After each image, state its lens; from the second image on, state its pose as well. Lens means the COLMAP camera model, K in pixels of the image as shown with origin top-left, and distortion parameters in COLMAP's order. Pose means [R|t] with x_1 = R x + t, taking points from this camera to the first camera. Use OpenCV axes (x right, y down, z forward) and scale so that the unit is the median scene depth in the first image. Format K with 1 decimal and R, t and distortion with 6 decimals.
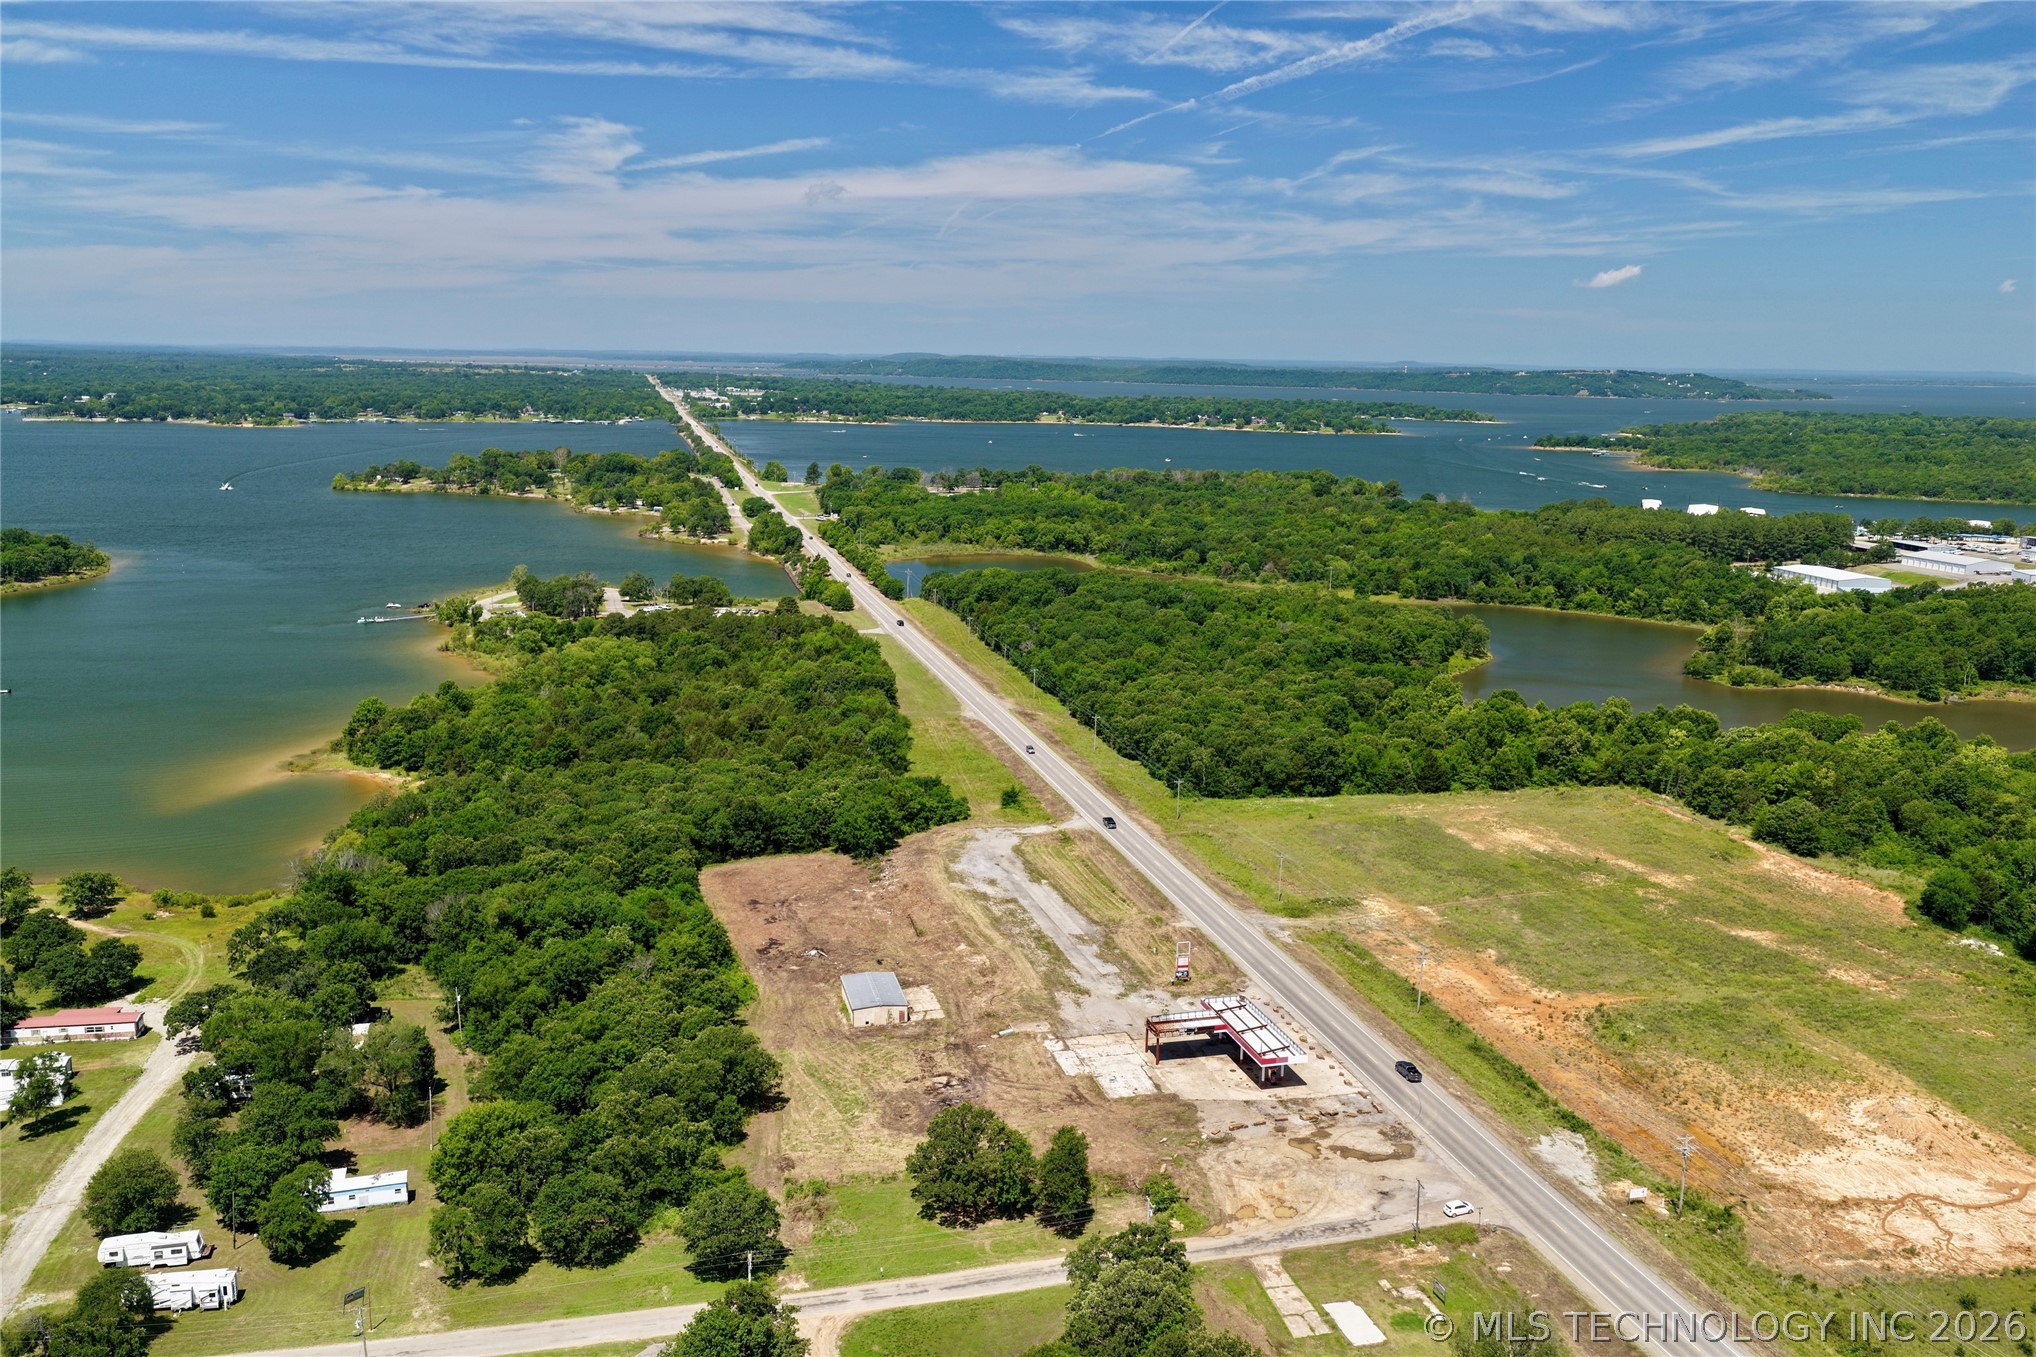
lens RADIAL K [[1684.2, 0, 1021.3], [0, 1684.2, 686.4], [0, 0, 1]] dist [-0.012968, 0.035979]
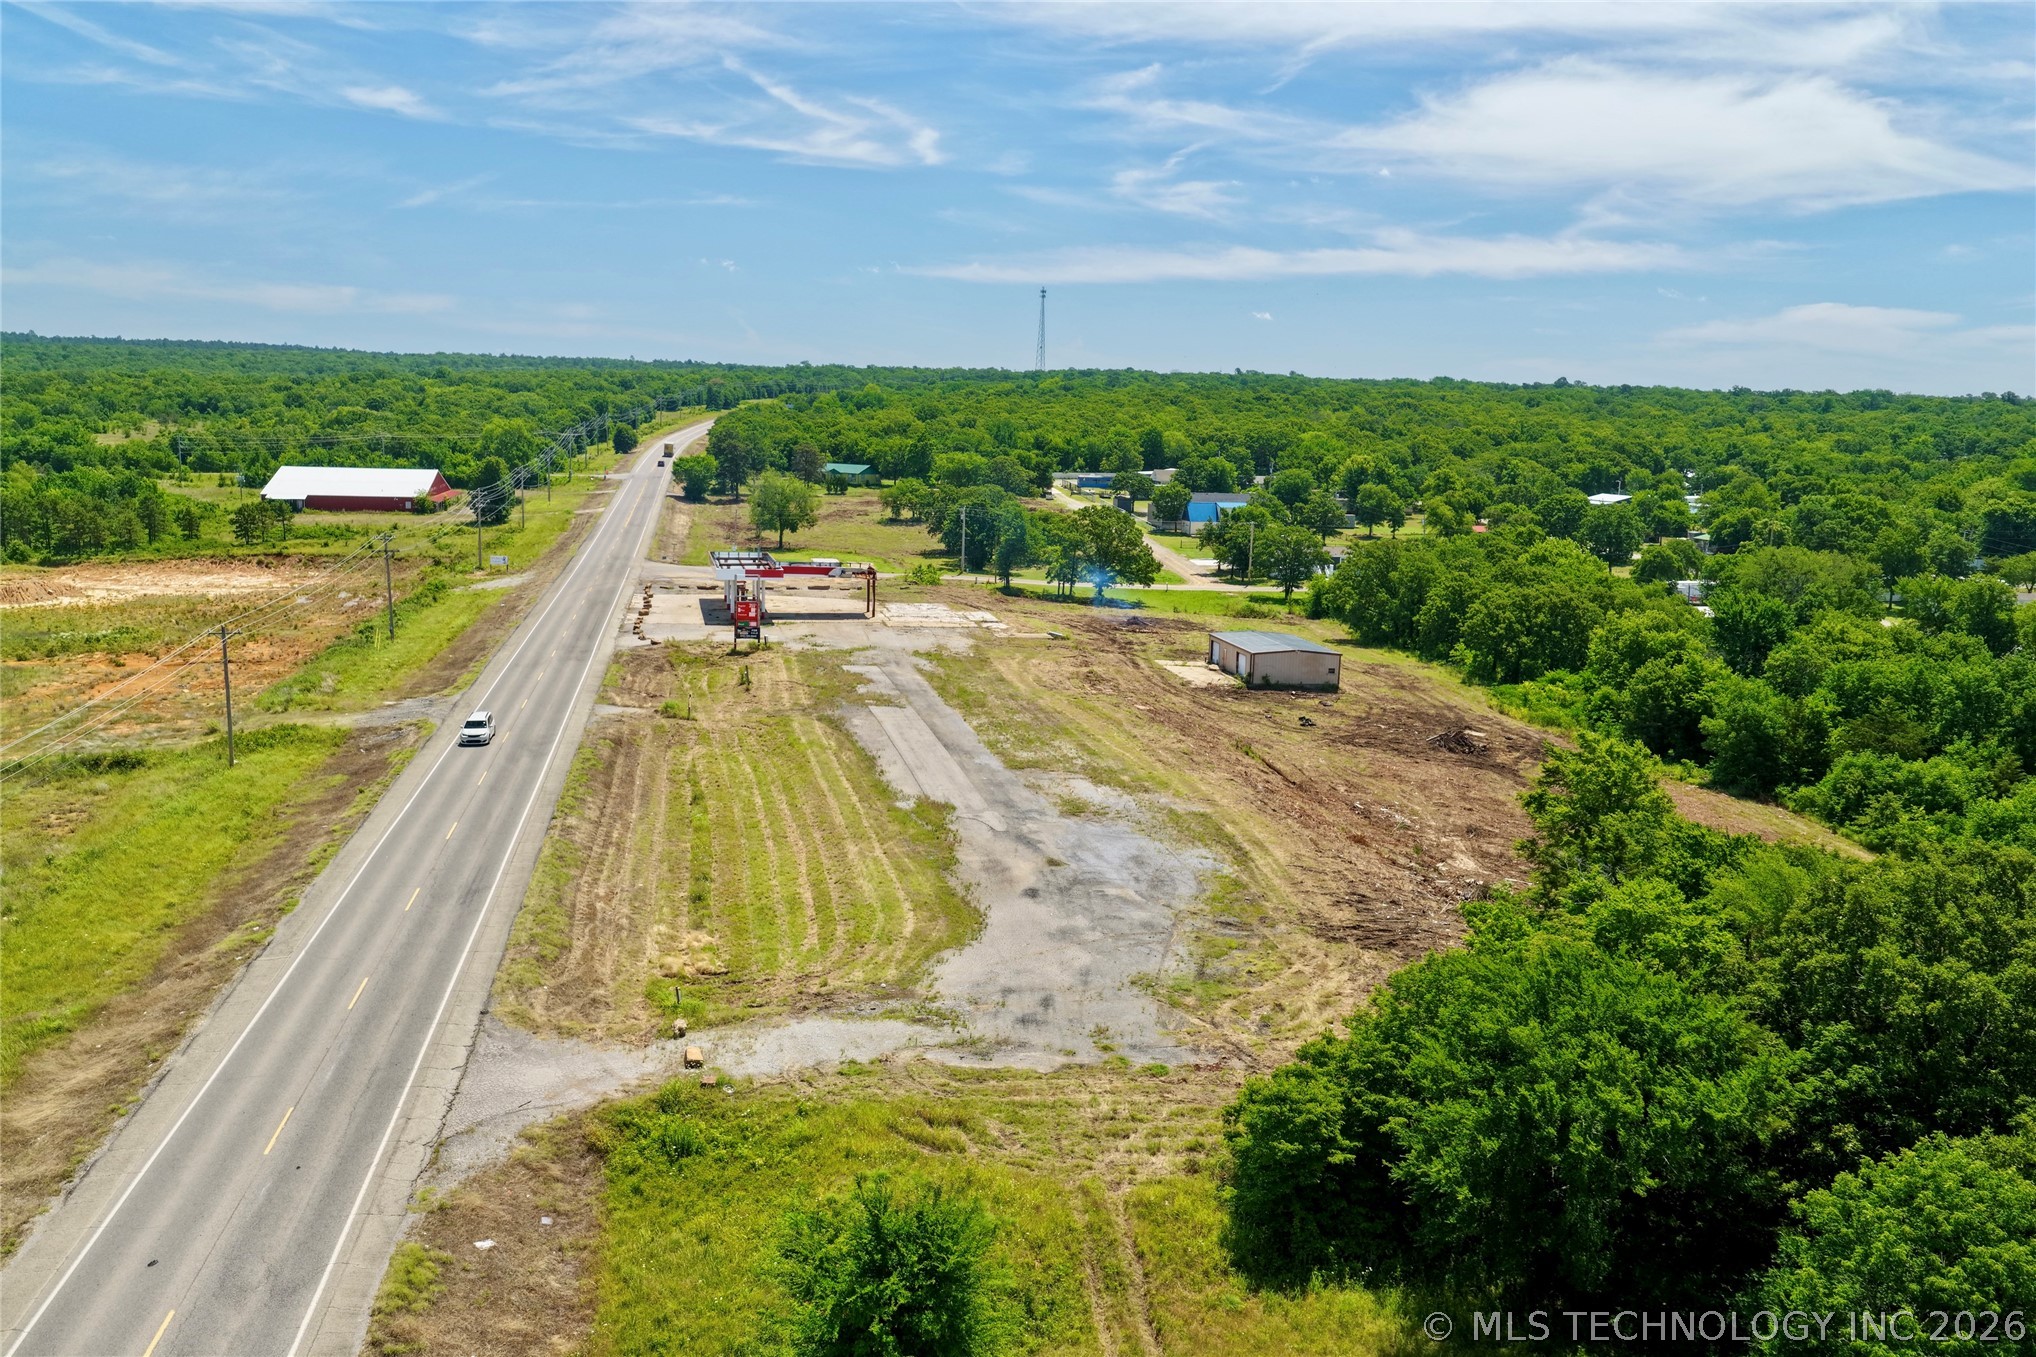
lens RADIAL K [[1682.8, 0, 1018.3], [0, 1682.8, 675.4], [0, 0, 1]] dist [-0.006746, 0.022772]
pose [[-0.997372, -0.055190, 0.046936, -0.020337], [-0.035932, 0.939370, 0.341016, -0.011860], [-0.062911, 0.338434, -0.938885, 1.302775]]
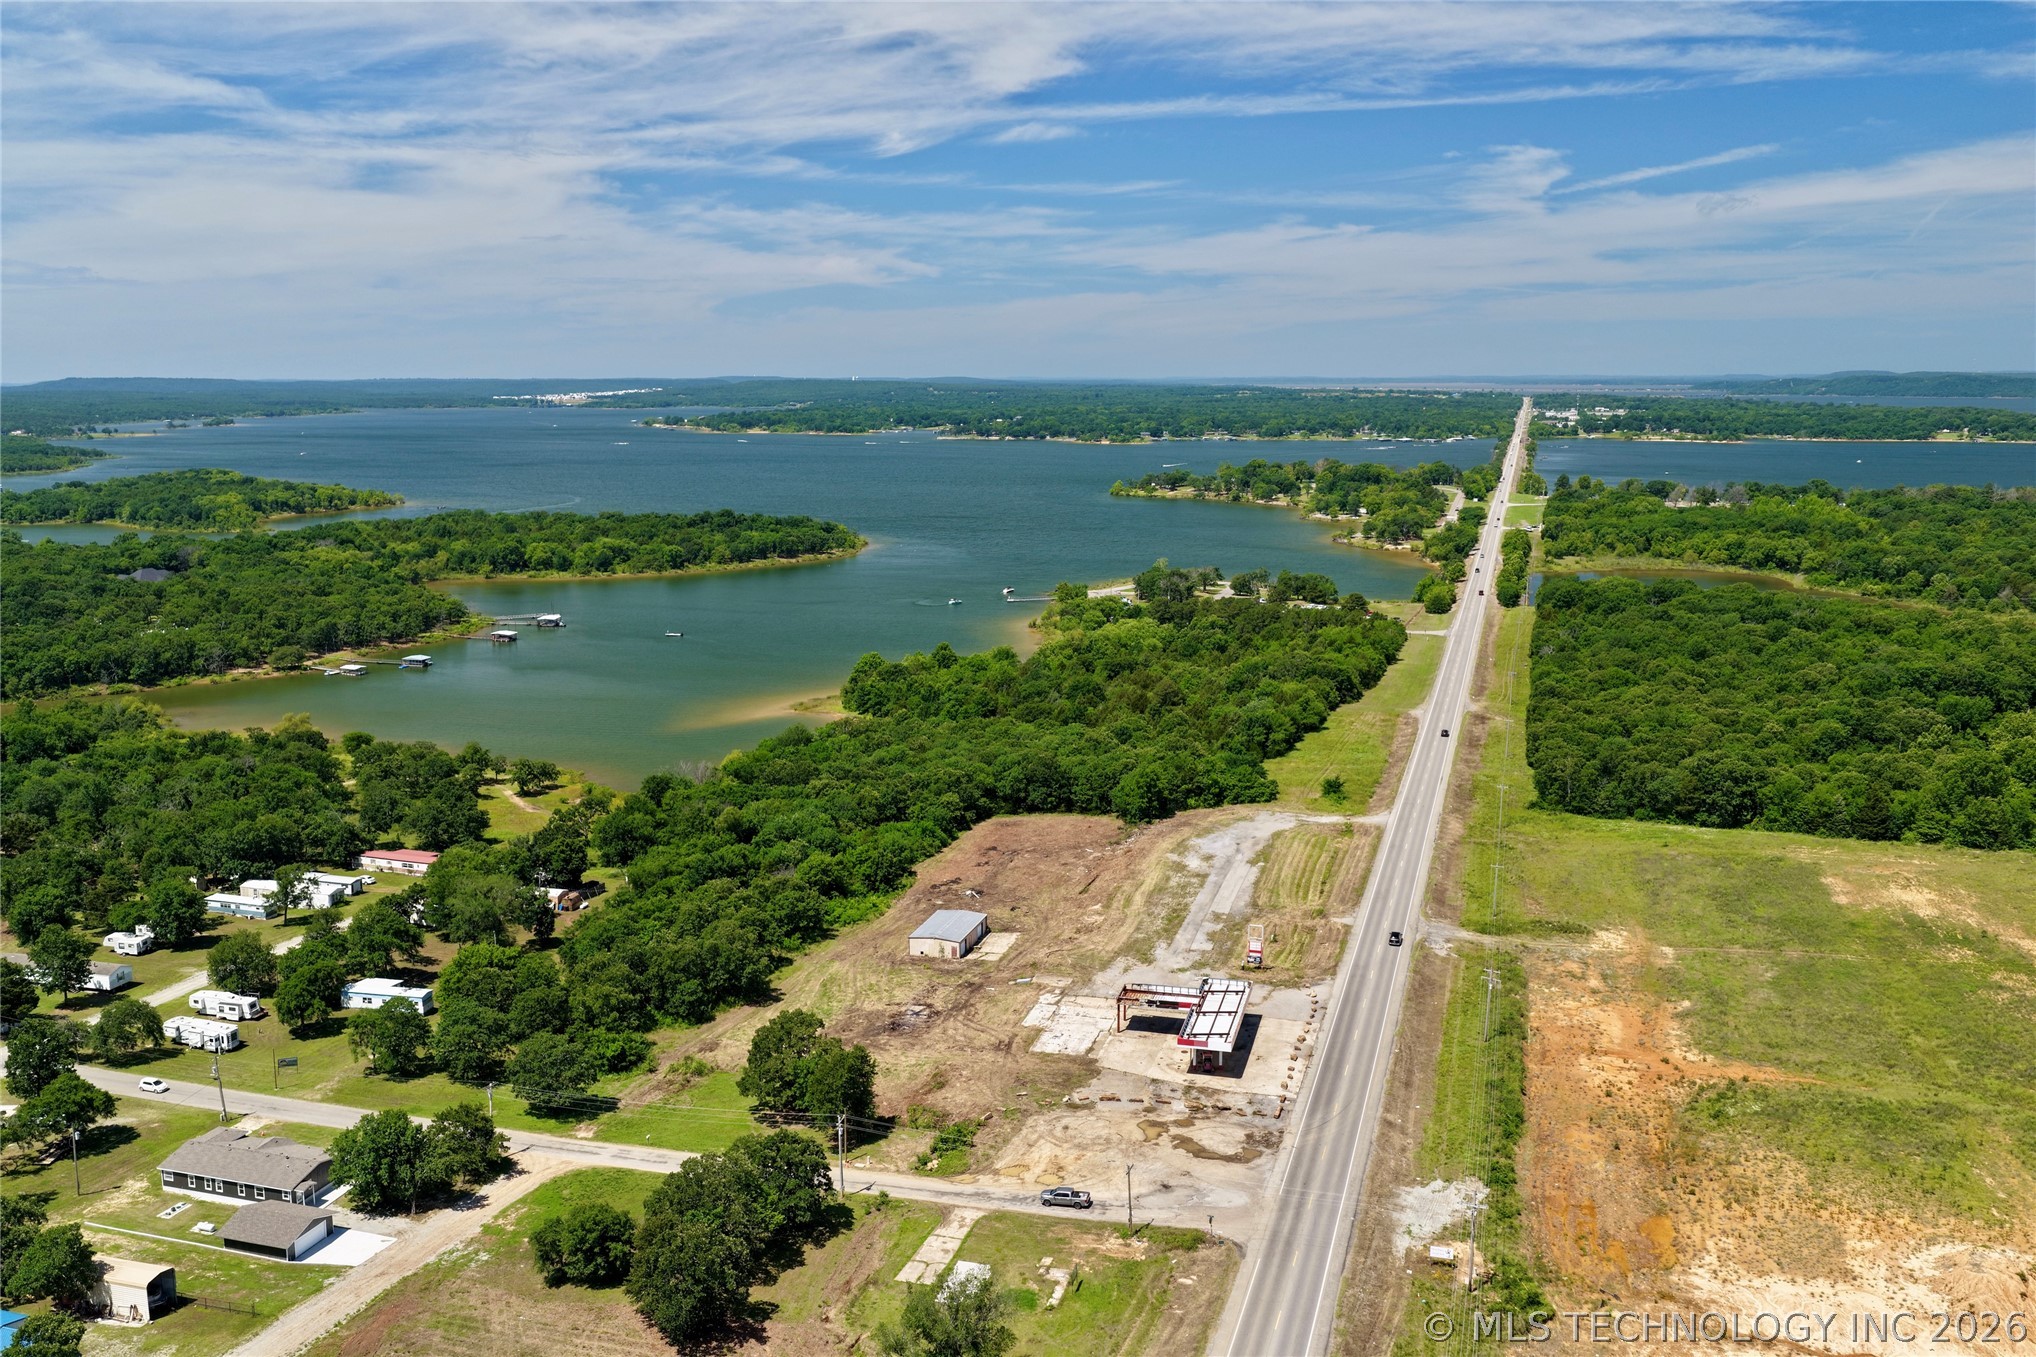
lens RADIAL K [[1691.6, 0, 1021.9], [0, 1691.6, 639.4], [0, 0, 1]] dist [-0.009655, 0.023860]
pose [[0.864979, 0.057527, -0.498500, 0.372934], [-0.079065, 0.996623, -0.022180, 0.021498], [0.495540, 0.058599, 0.866606, 0.098376]]
